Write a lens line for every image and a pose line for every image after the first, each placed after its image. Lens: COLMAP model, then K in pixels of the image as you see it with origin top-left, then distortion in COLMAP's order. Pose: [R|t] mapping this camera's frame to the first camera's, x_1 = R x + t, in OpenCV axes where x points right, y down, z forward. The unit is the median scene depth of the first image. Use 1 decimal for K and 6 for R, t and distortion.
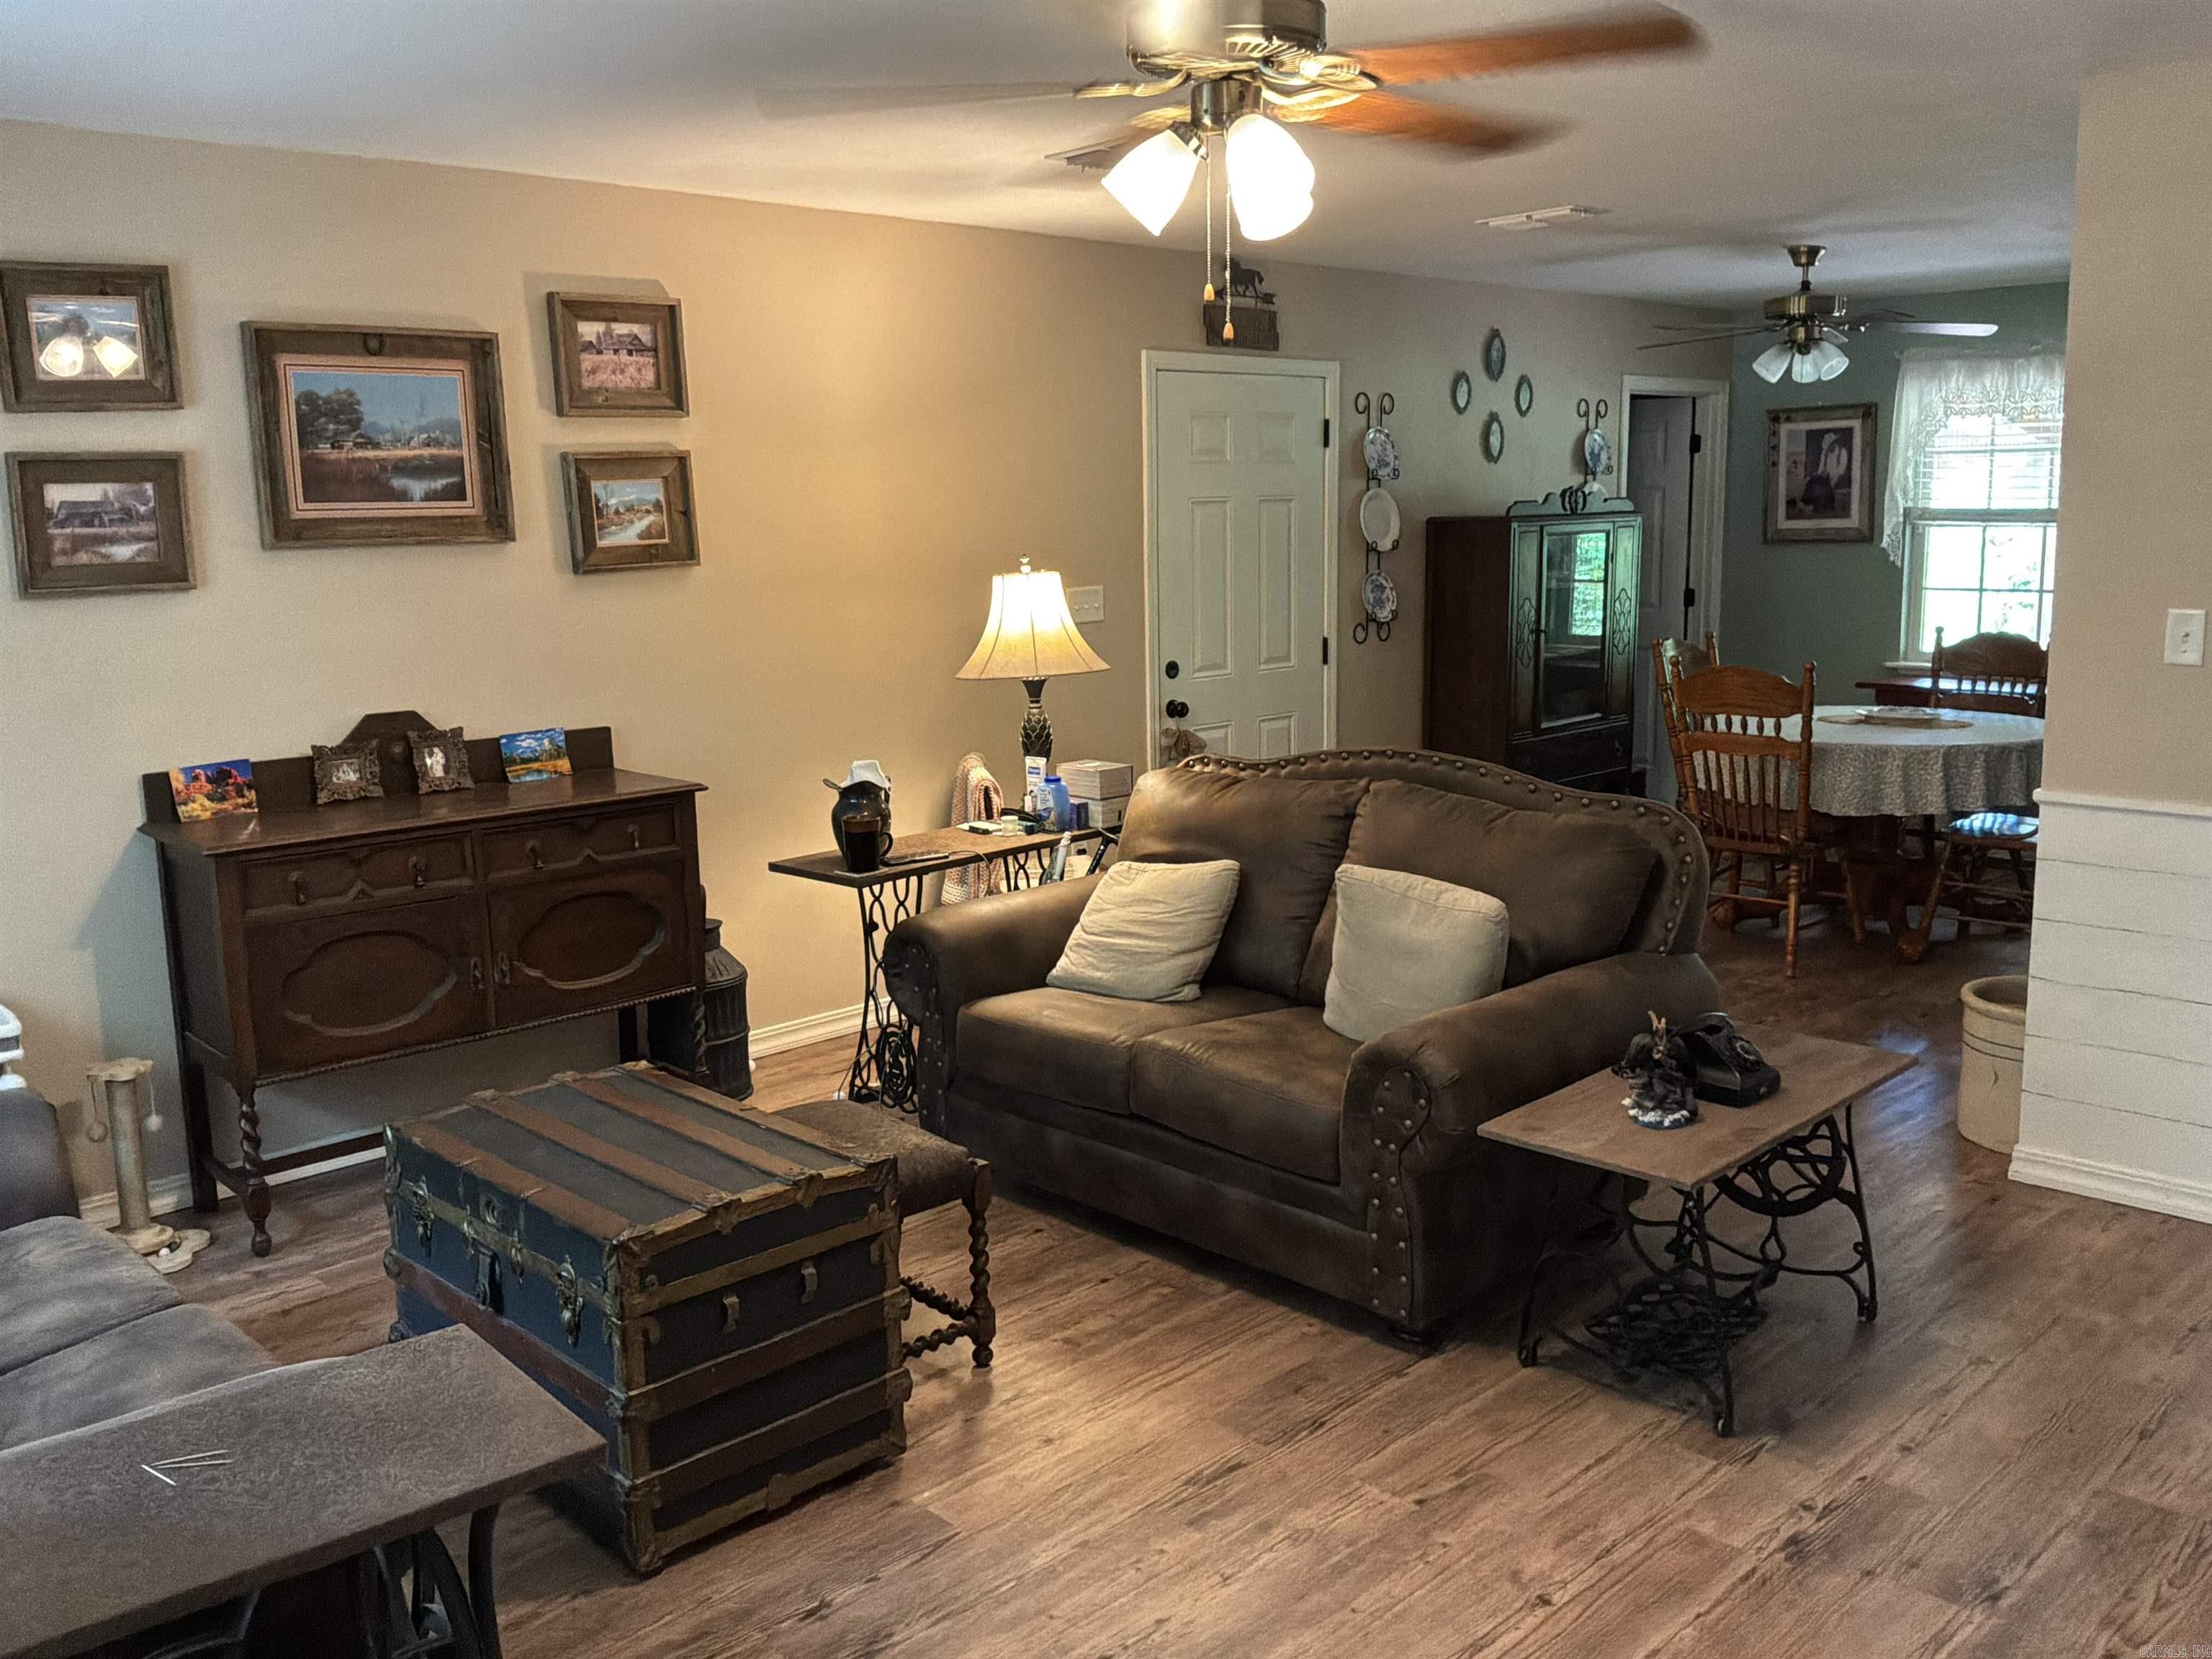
lens RADIAL K [[1828.3, 0, 1106.0], [0, 1828.3, 829.5], [0, 0, 1]] dist [0.141091, -0.305267]
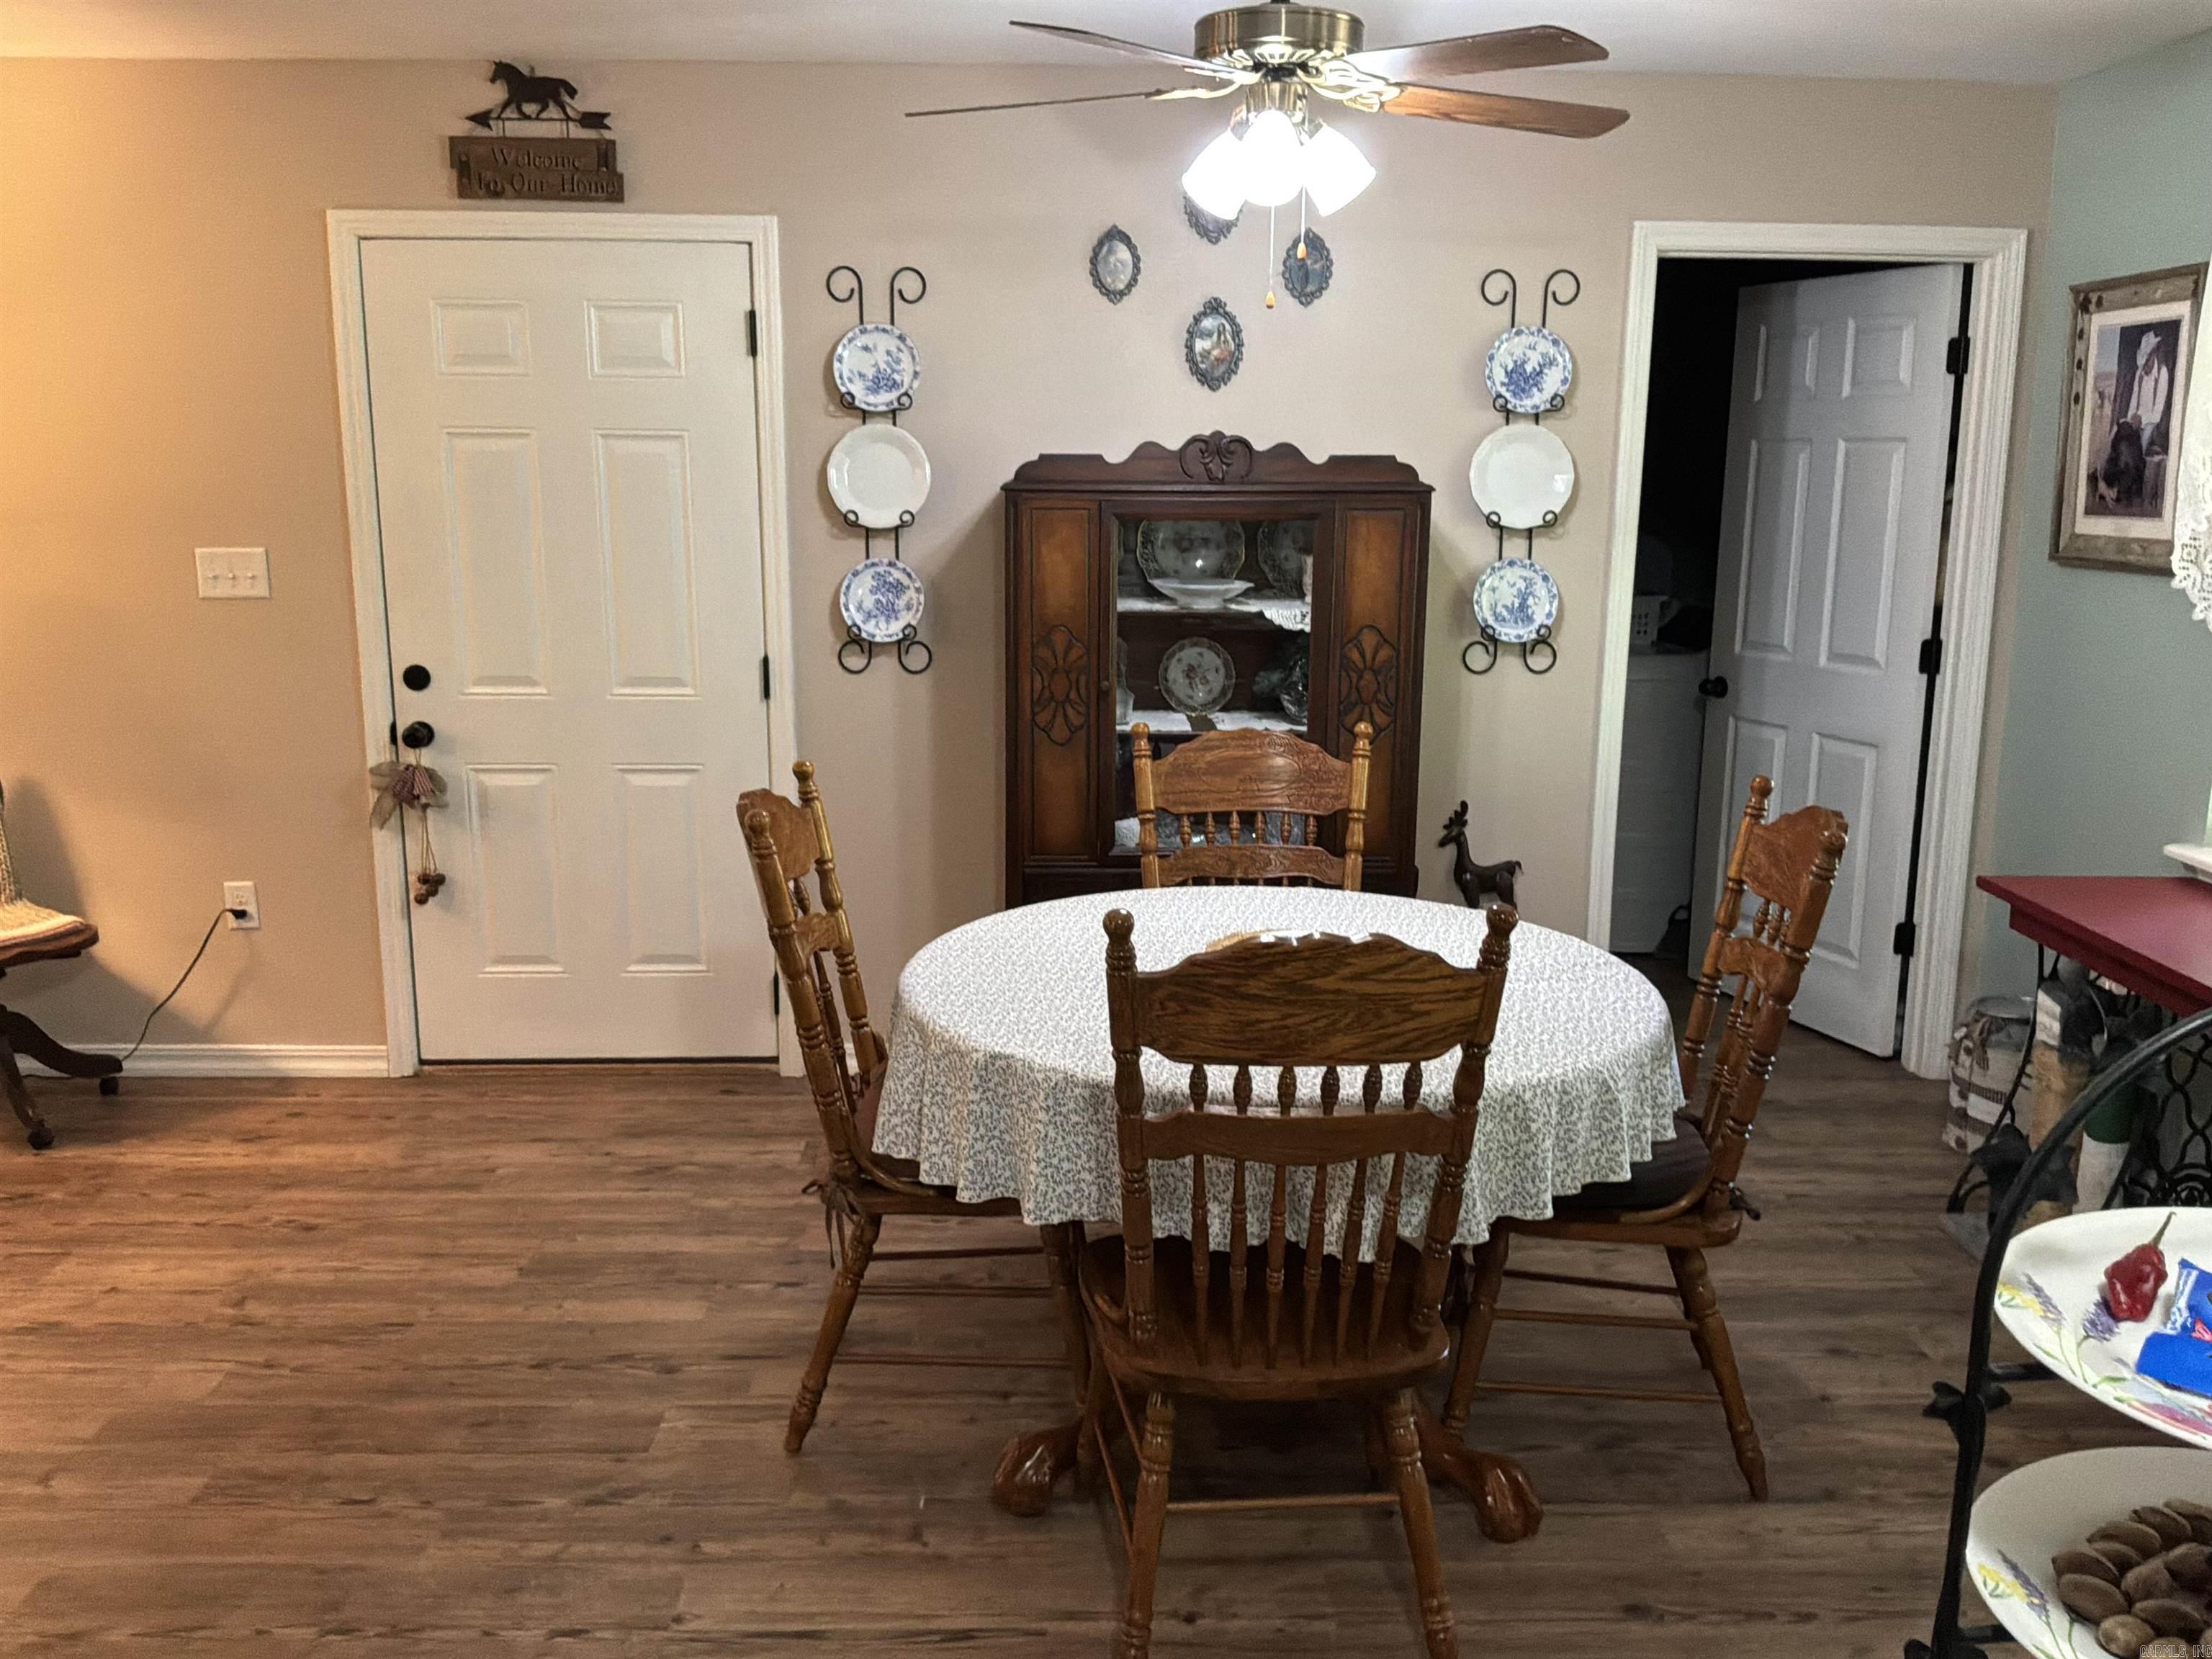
lens RADIAL K [[1820.9, 0, 1106.0], [0, 1820.9, 829.5], [0, 0, 1]] dist [0.155478, -0.355984]
pose [[0.732769, 0.159211, -0.661590, 0.981612], [-0.139371, 0.986748, 0.083094, -0.176361], [0.666052, 0.031318, 0.745247, 0.929009]]
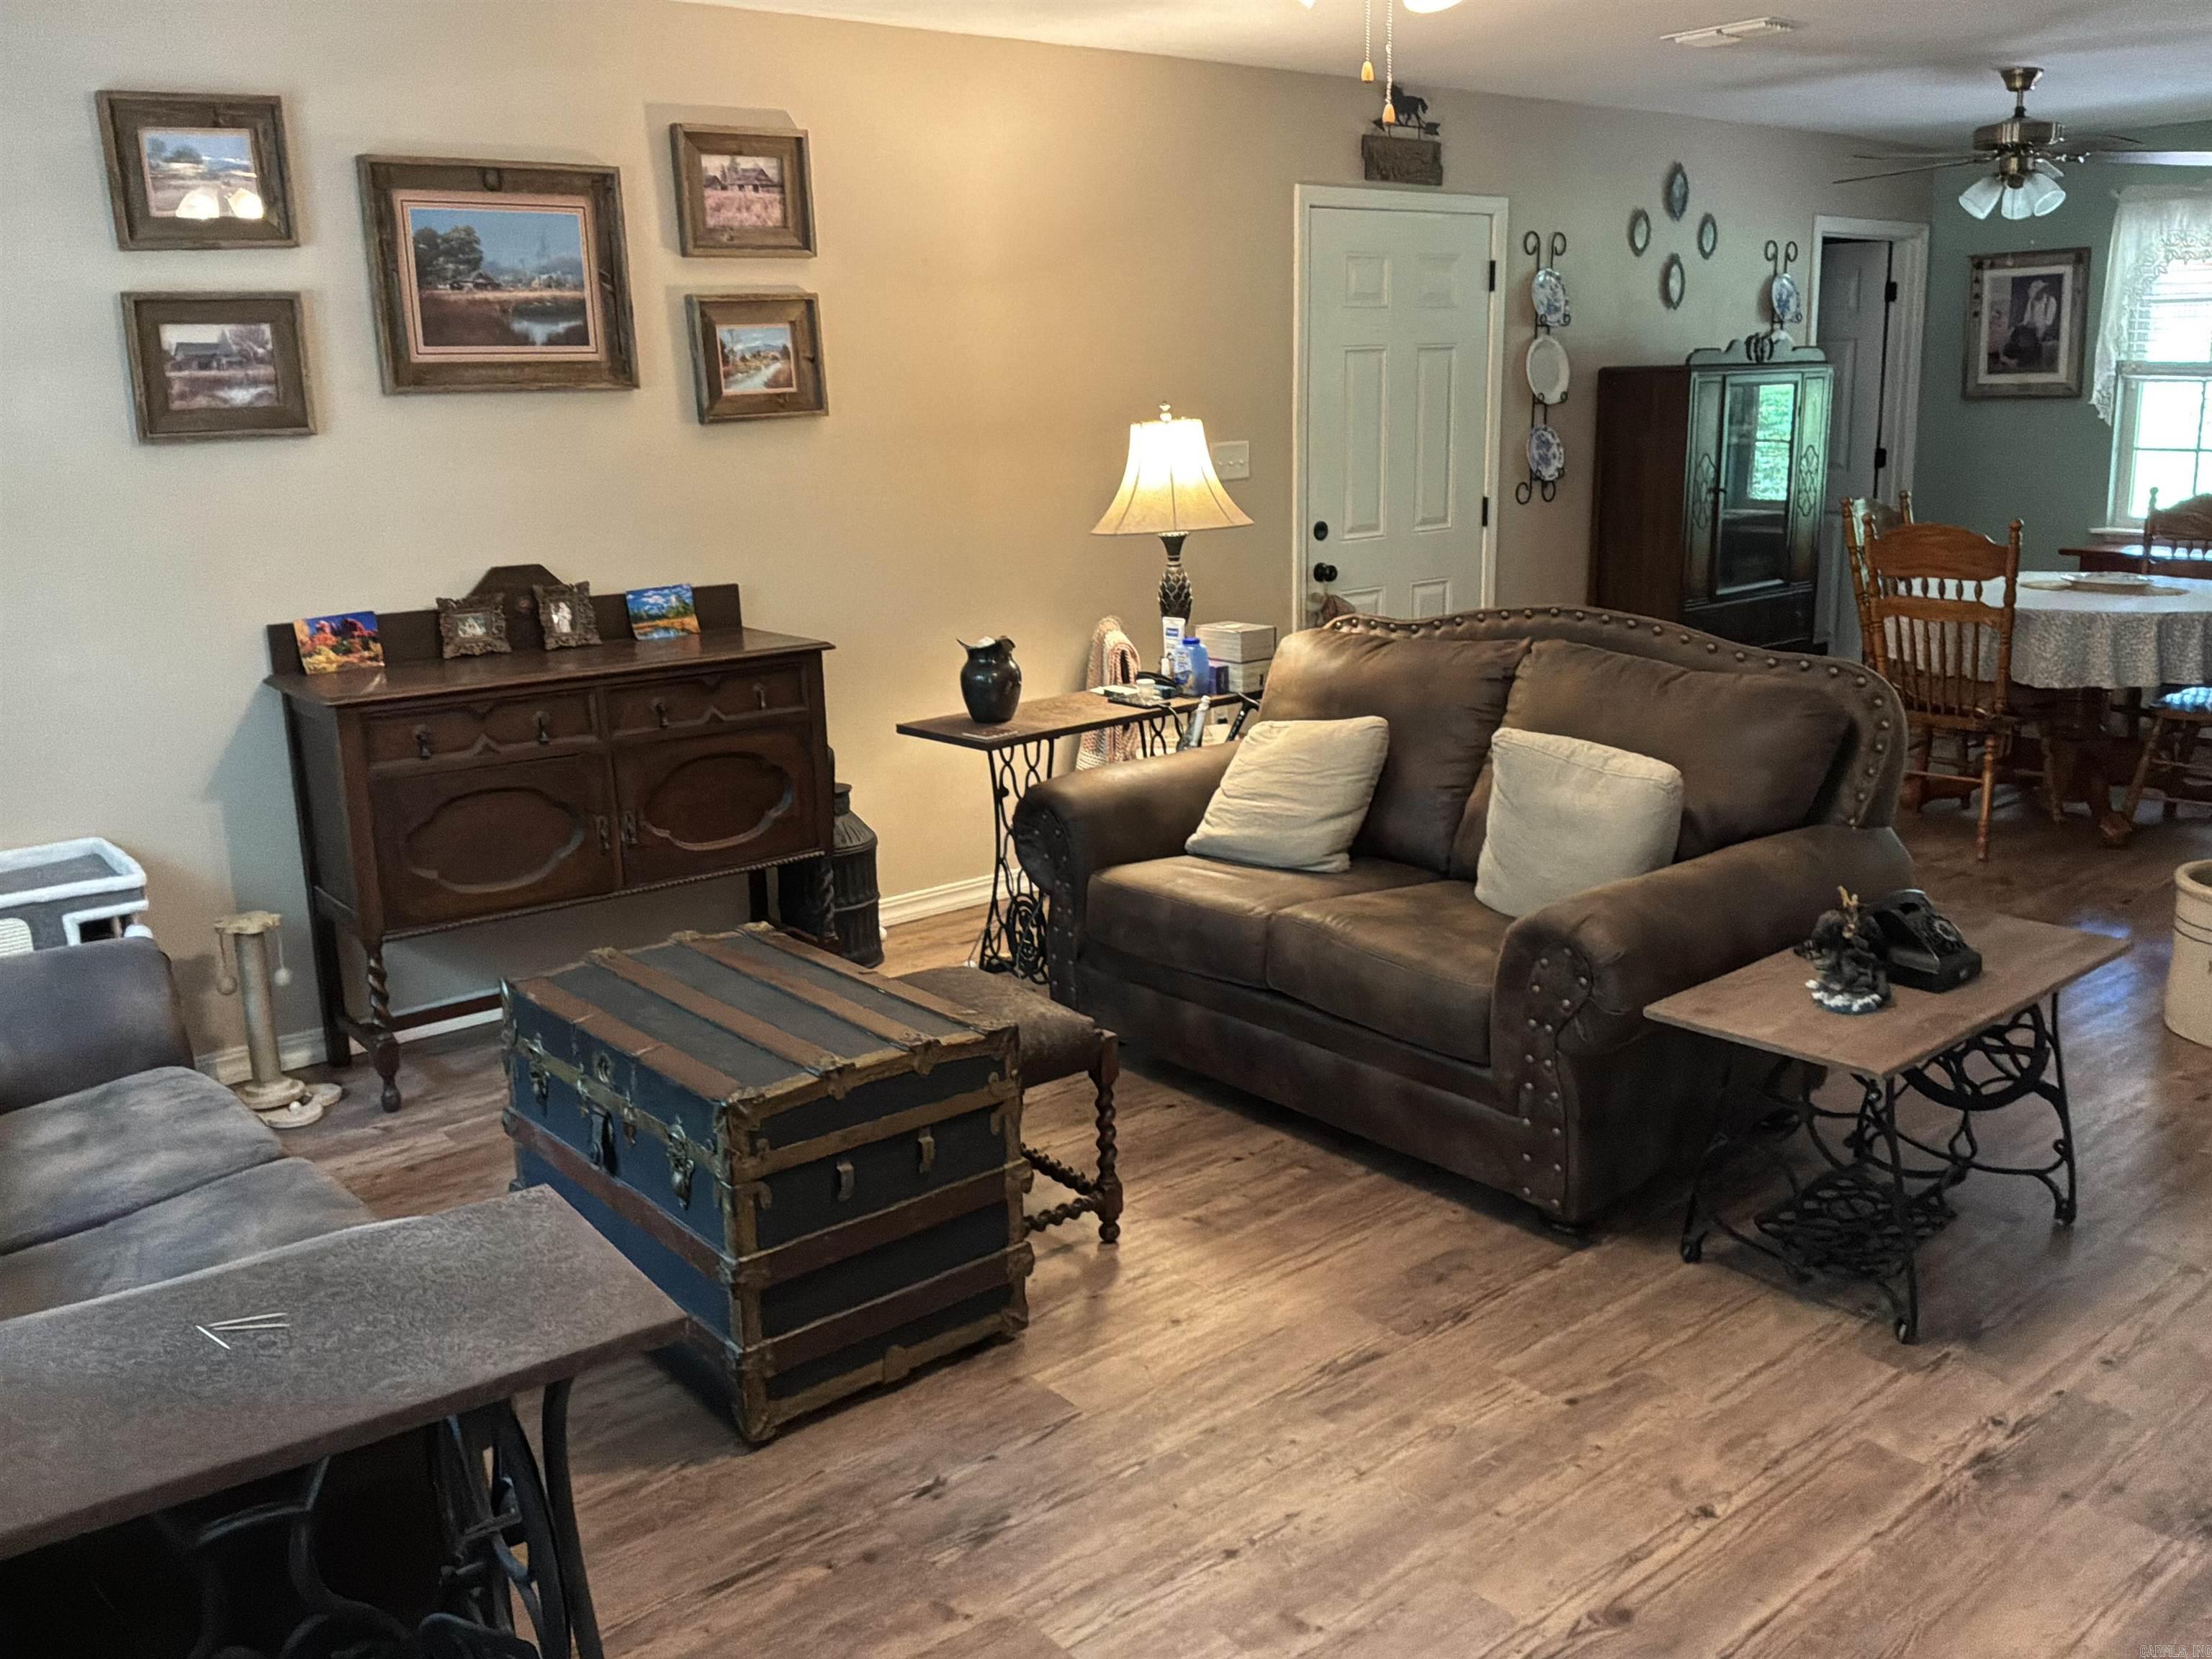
lens RADIAL K [[1828.3, 0, 1106.0], [0, 1828.3, 829.5], [0, 0, 1]] dist [0.141091, -0.305267]
pose [[0.996770, 0.013267, -0.079206, 0.003614], [-0.008220, 0.997935, 0.063703, 0.010891], [0.079887, -0.062846, 0.994821, 0.044481]]
